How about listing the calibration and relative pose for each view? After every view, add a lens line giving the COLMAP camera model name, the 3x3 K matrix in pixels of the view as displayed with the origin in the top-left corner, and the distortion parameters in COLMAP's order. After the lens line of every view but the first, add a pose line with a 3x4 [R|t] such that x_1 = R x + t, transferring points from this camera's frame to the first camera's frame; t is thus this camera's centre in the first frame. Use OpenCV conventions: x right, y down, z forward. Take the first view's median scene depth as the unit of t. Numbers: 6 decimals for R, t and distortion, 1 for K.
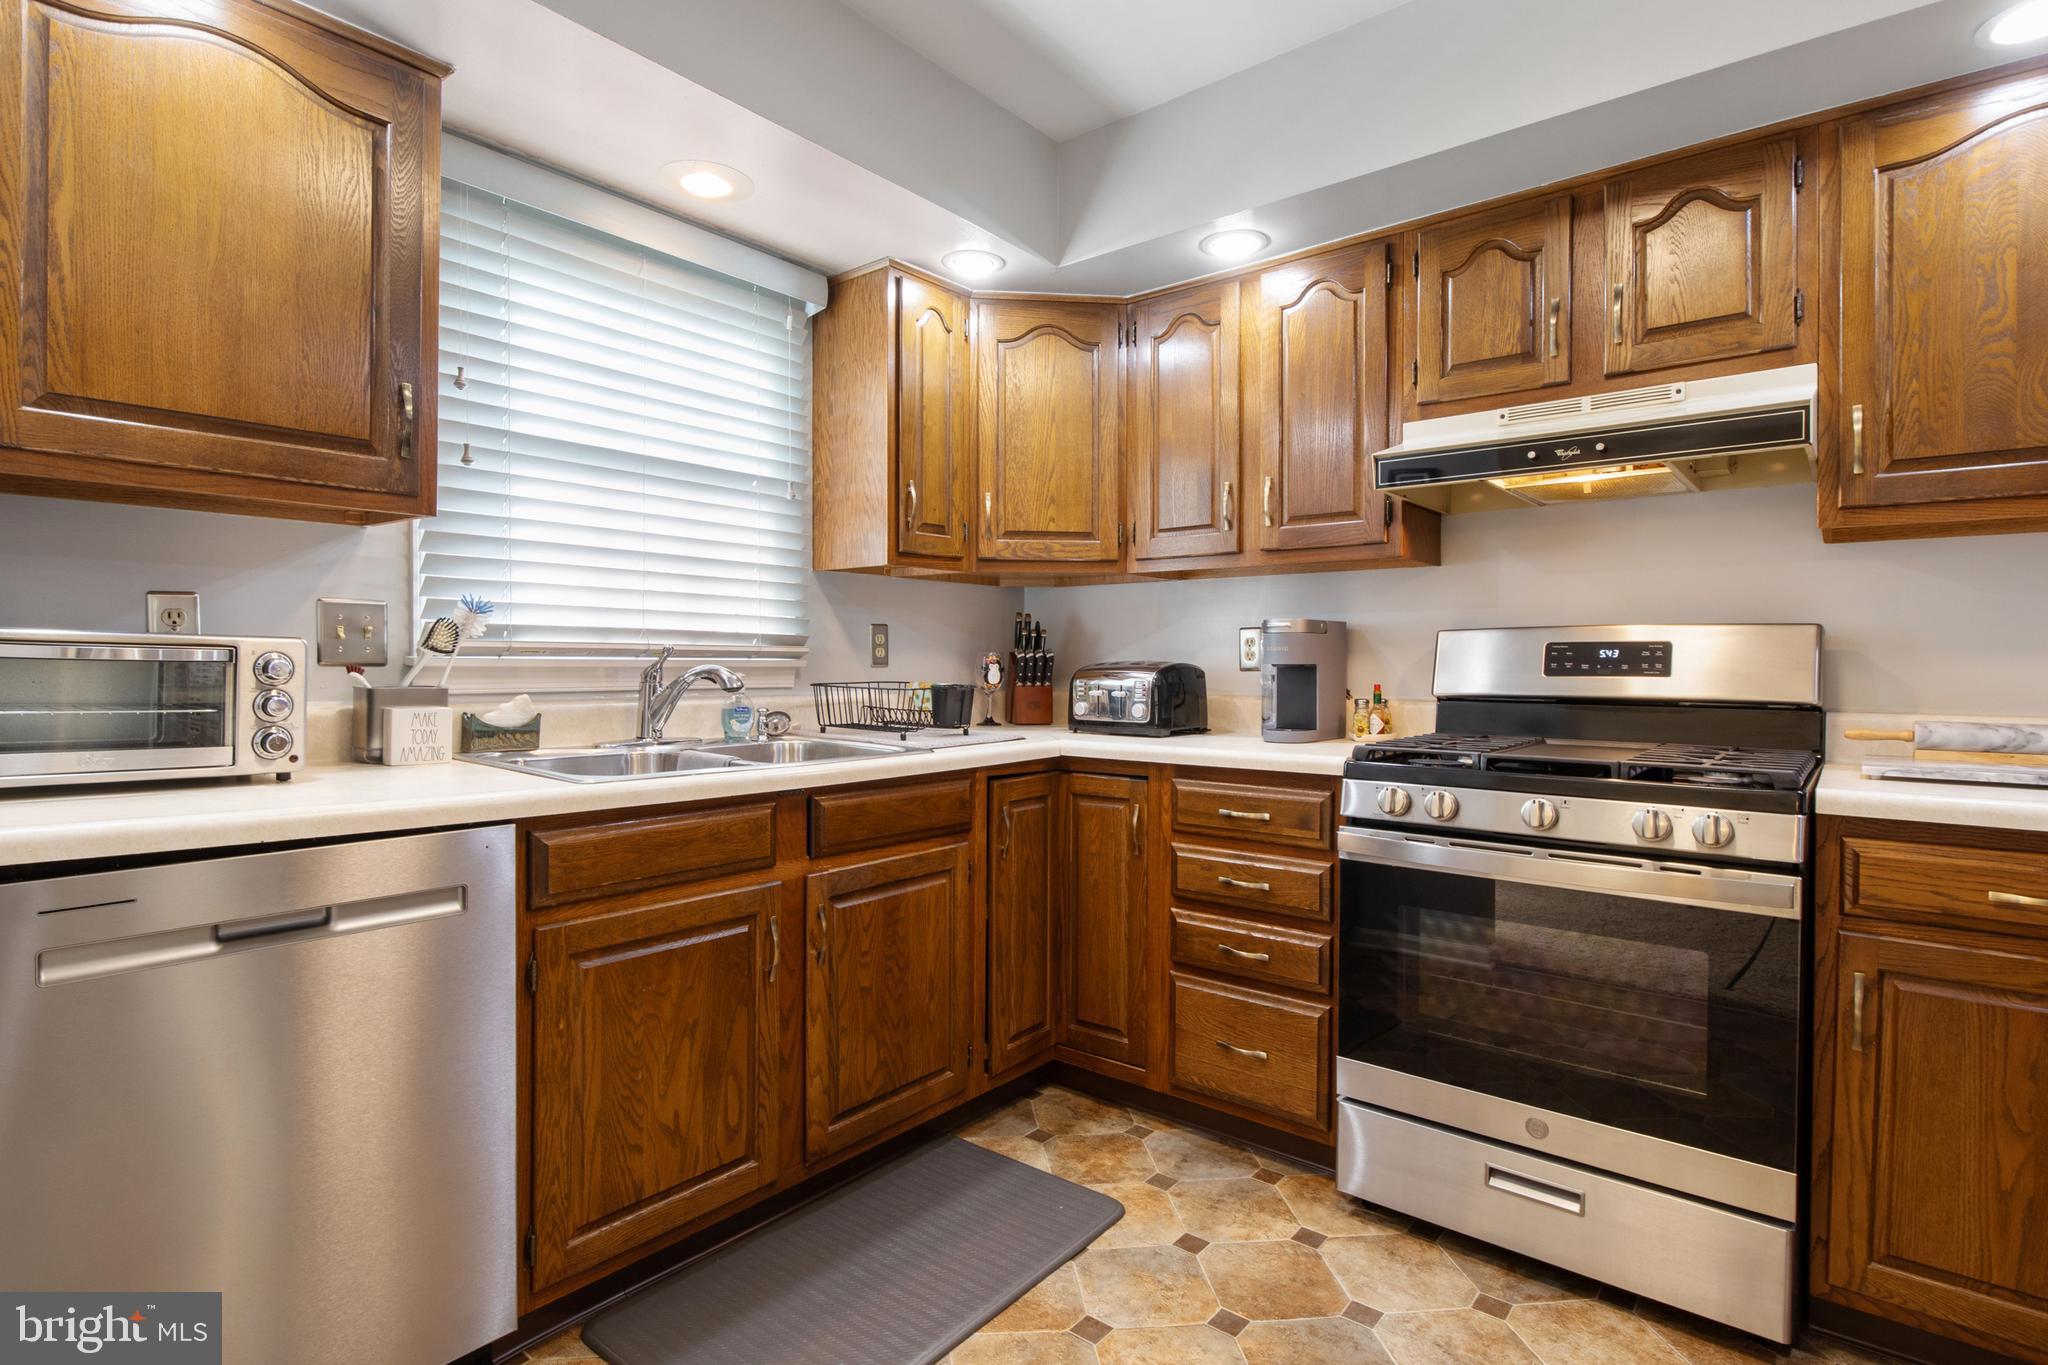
lens RADIAL K [[1035.5, 0, 1021.1], [0, 1035.5, 669.3], [0, 0, 1]] dist [-0.000957, -0.001016]
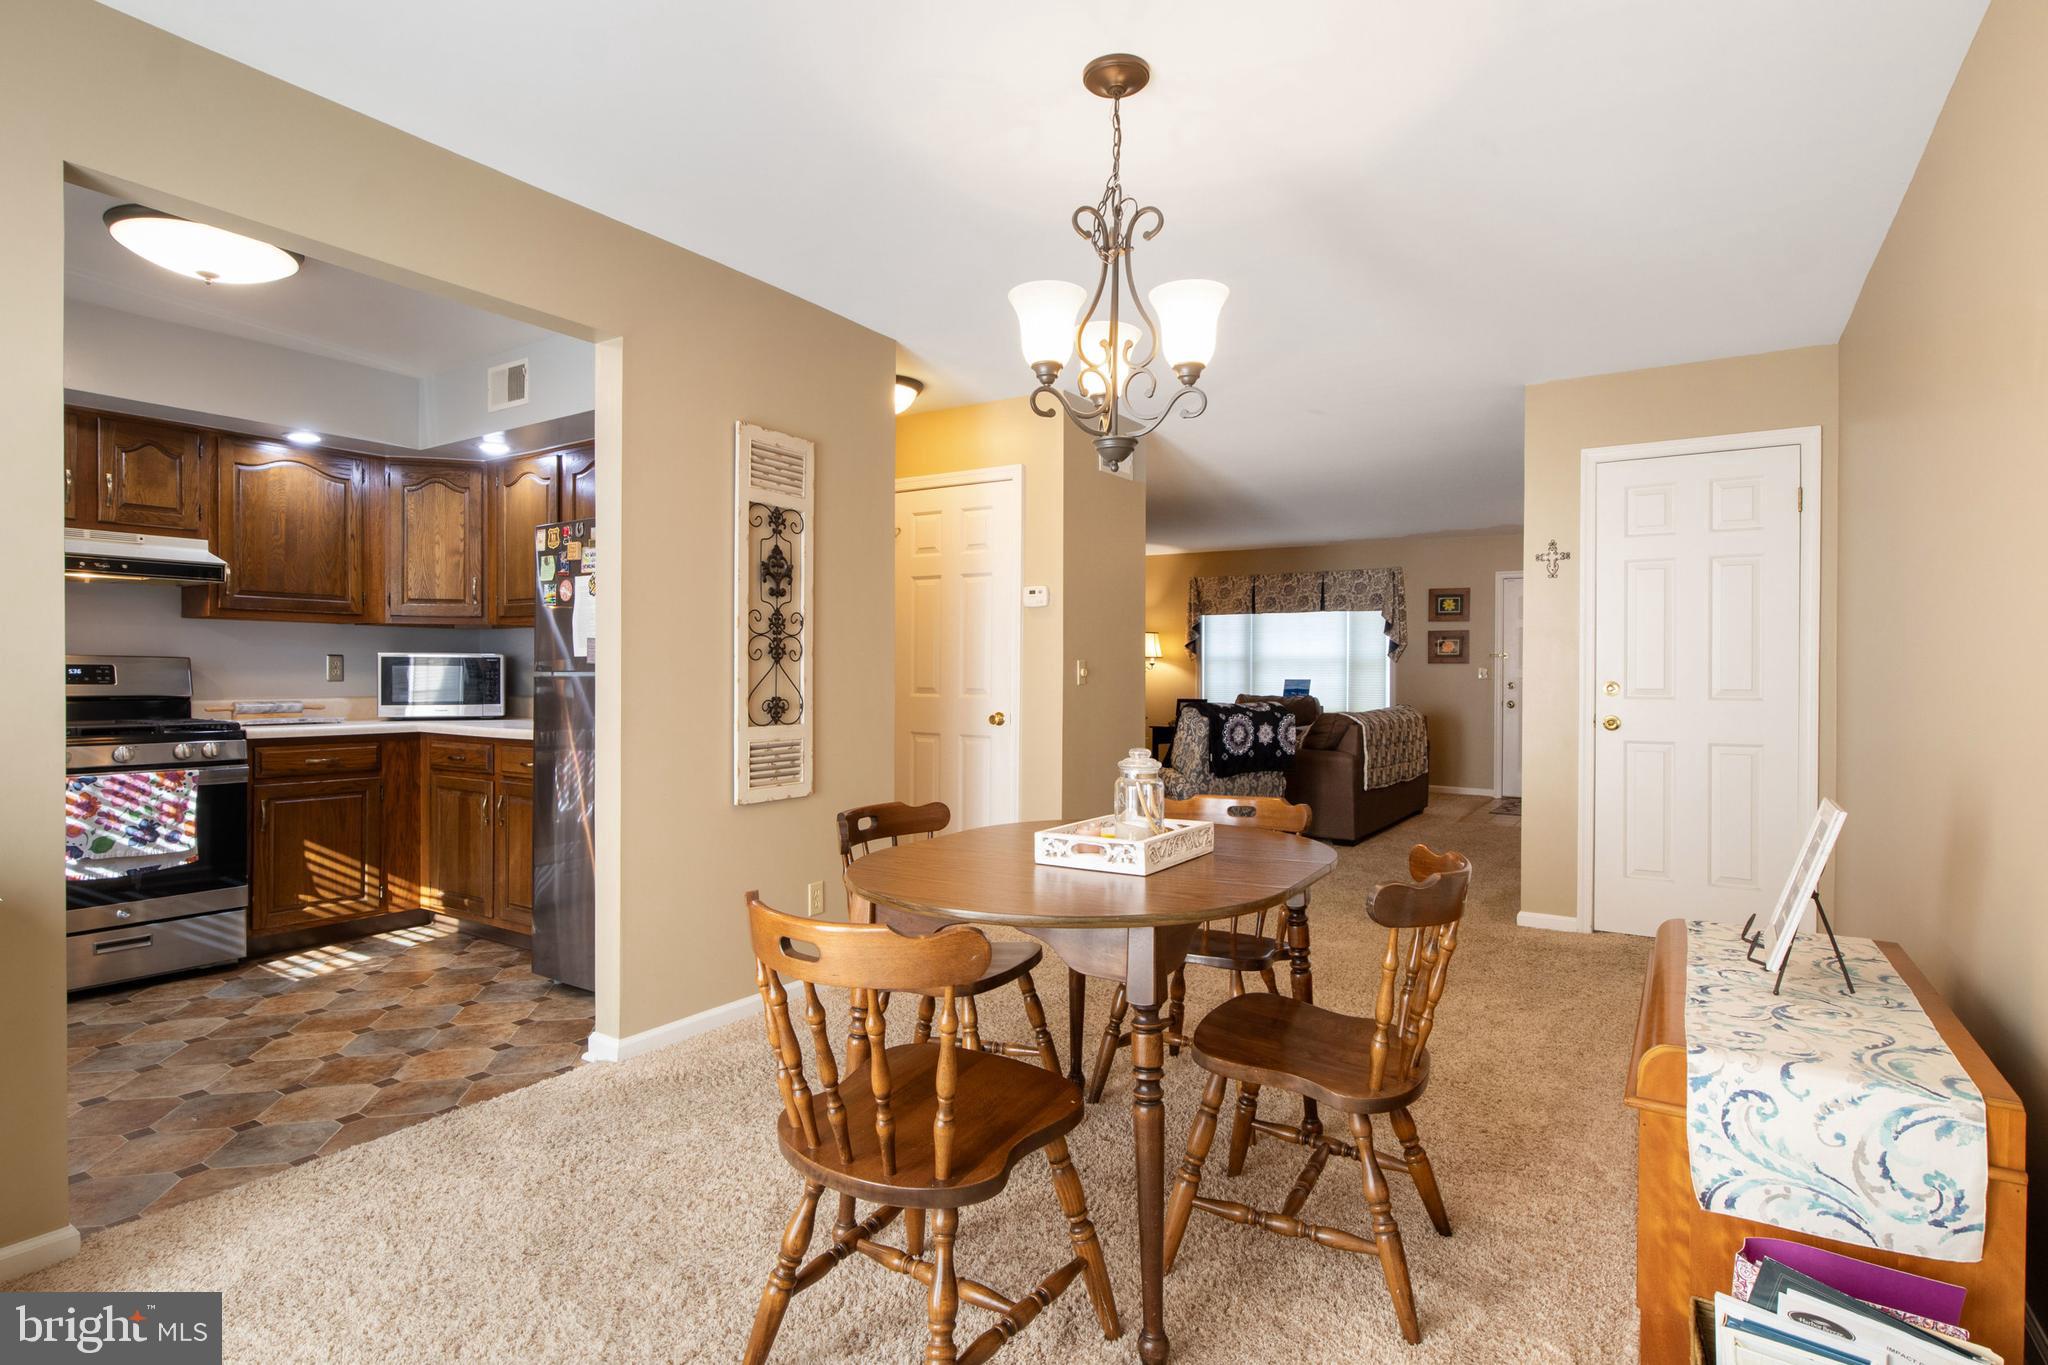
lens RADIAL K [[1035.5, 0, 1025.2], [0, 1035.5, 682.0], [0, 0, 1]] dist [-0.000957, -0.001016]
pose [[-0.103079, -0.014718, 0.994564, -1.444099], [0.001029, 0.999888, 0.014904, -0.023631], [-0.994673, 0.002560, -0.103053, -0.450700]]
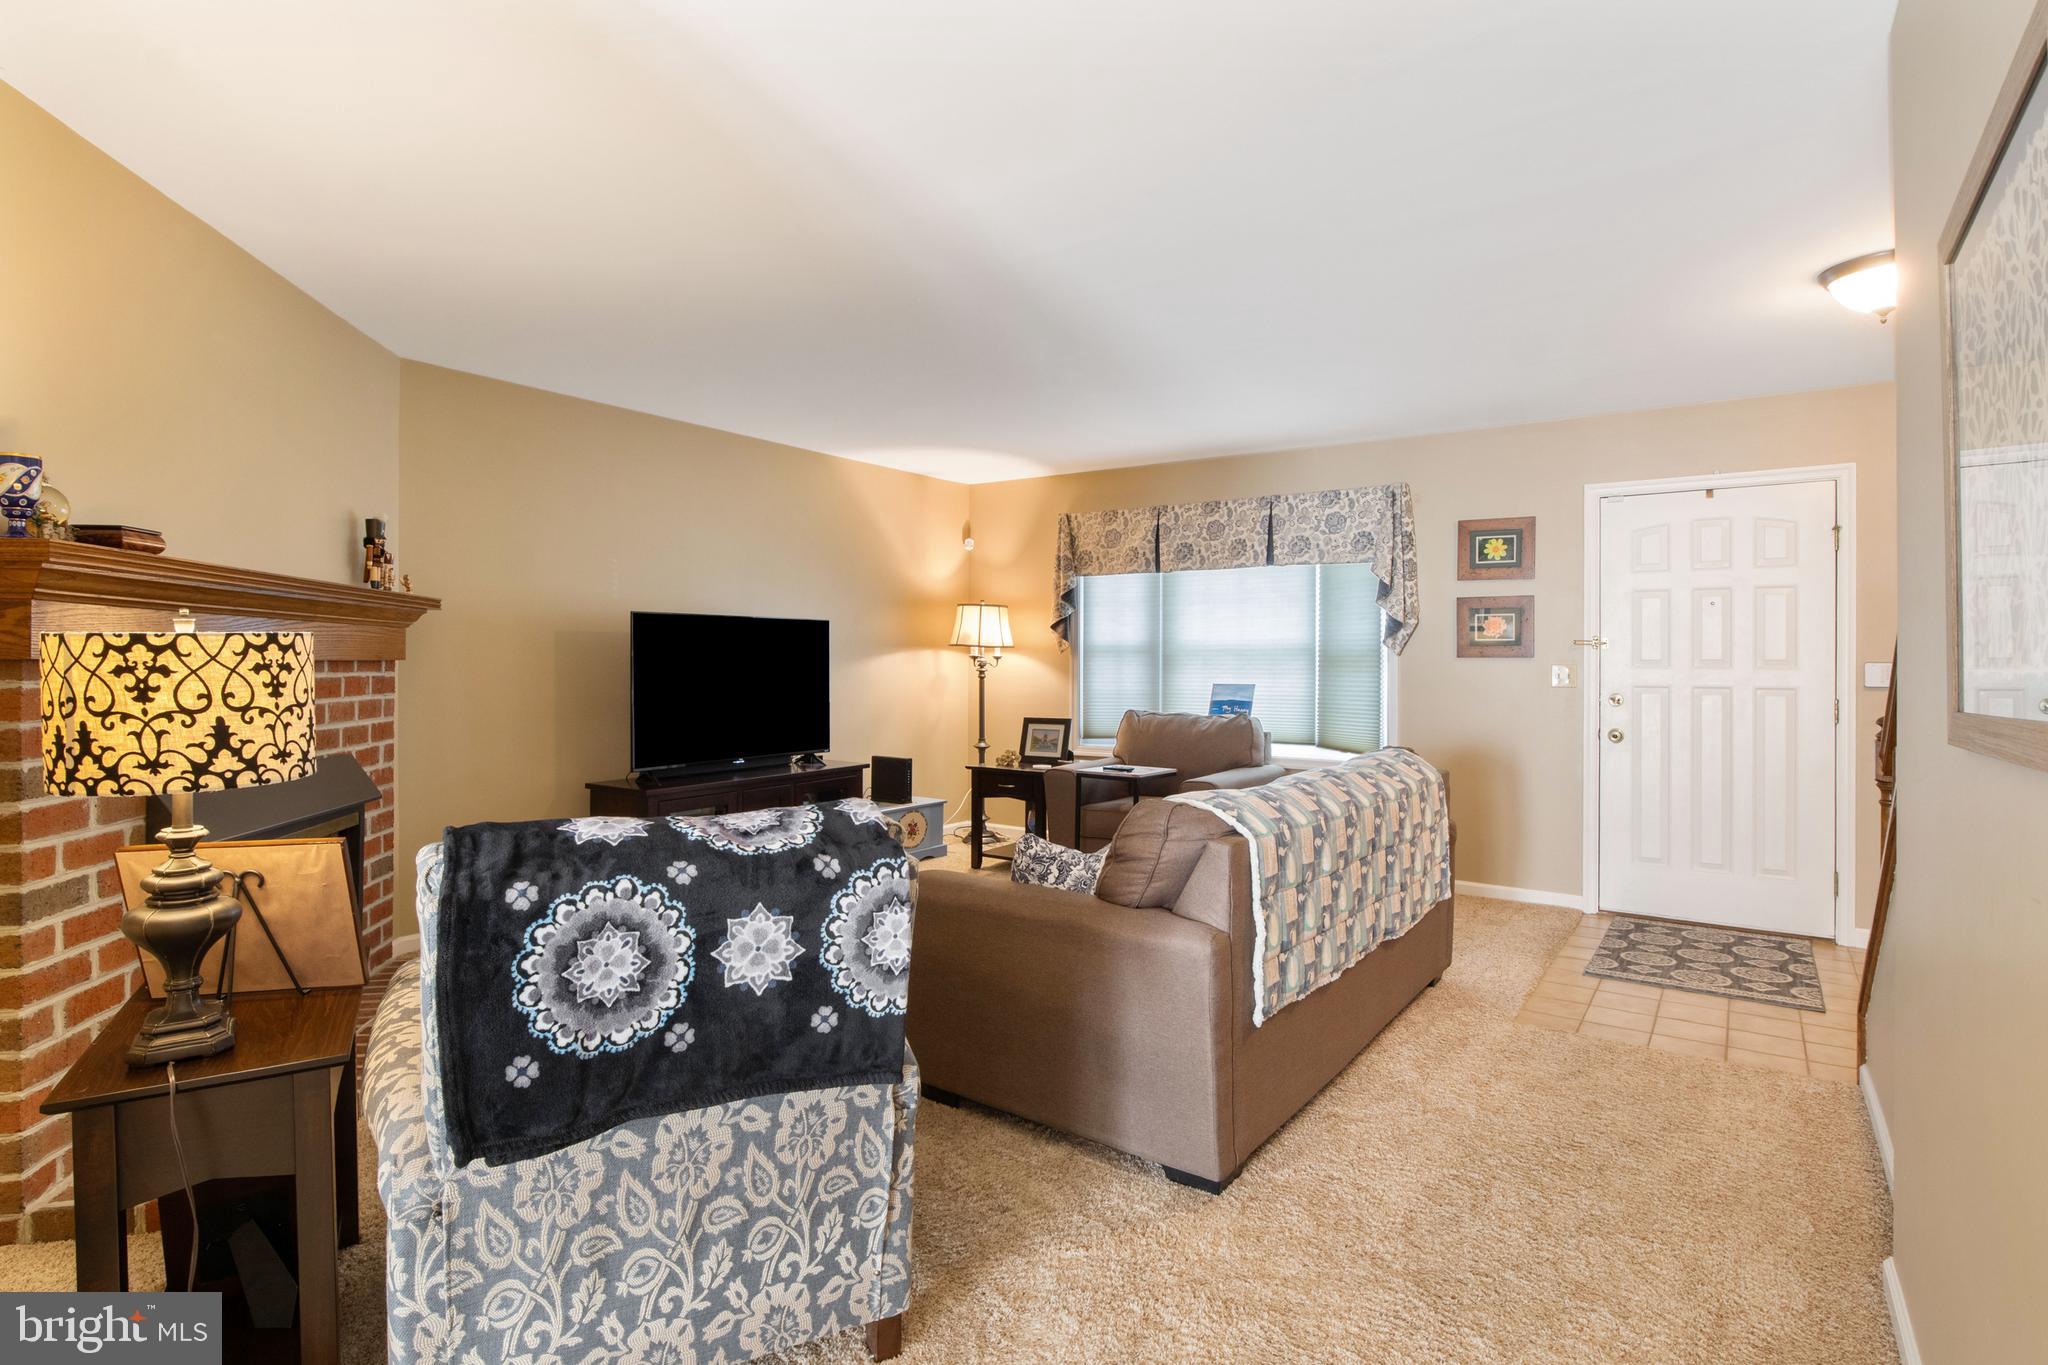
lens RADIAL K [[1035.5, 0, 1043.5], [0, 1035.5, 647.2], [0, 0, 1]] dist [-0.000957, -0.001016]
pose [[-0.076313, 0.007340, 0.997057, 0.478717], [0.000031, 0.999973, -0.007359, -0.042440], [-0.997084, -0.000531, -0.076311, -1.489012]]
